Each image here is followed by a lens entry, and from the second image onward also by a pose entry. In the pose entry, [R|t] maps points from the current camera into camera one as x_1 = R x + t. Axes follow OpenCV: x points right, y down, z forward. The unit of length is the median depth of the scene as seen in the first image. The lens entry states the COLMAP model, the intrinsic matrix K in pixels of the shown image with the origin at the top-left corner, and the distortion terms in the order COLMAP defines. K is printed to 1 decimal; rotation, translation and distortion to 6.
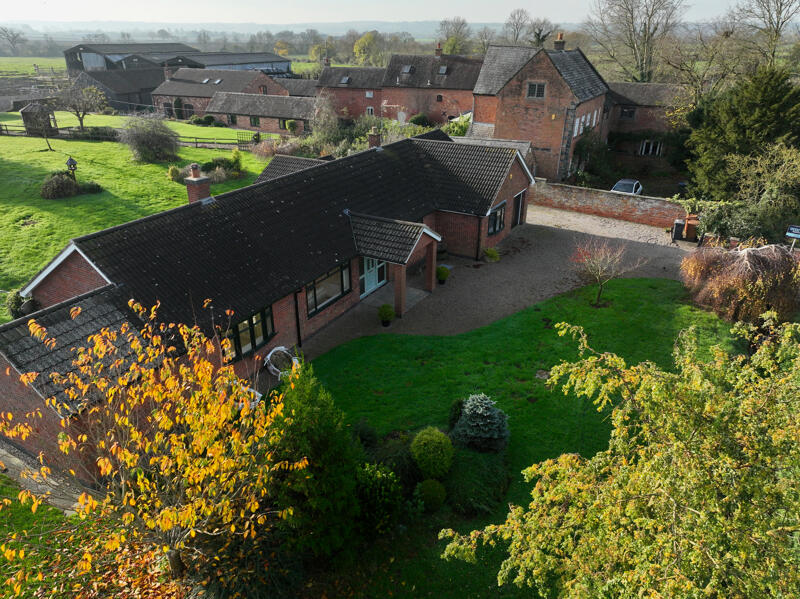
lens RADIAL K [[555.0, 0, 401.5], [0, 555.0, 297.6], [0, 0, 1]] dist [-0.002209, 0.013449]
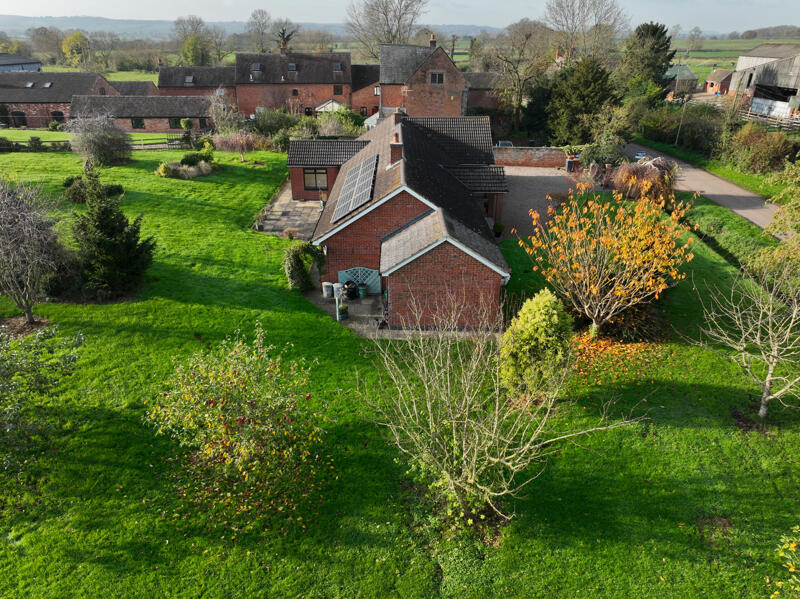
lens RADIAL K [[555.0, 0, 399.5], [0, 555.0, 301.7], [0, 0, 1]] dist [-0.002209, 0.013449]
pose [[0.869280, -0.213572, 0.445801, -0.520193], [0.209924, 0.975982, 0.058231, 0.043862], [-0.447531, 0.042966, 0.893236, -0.101944]]
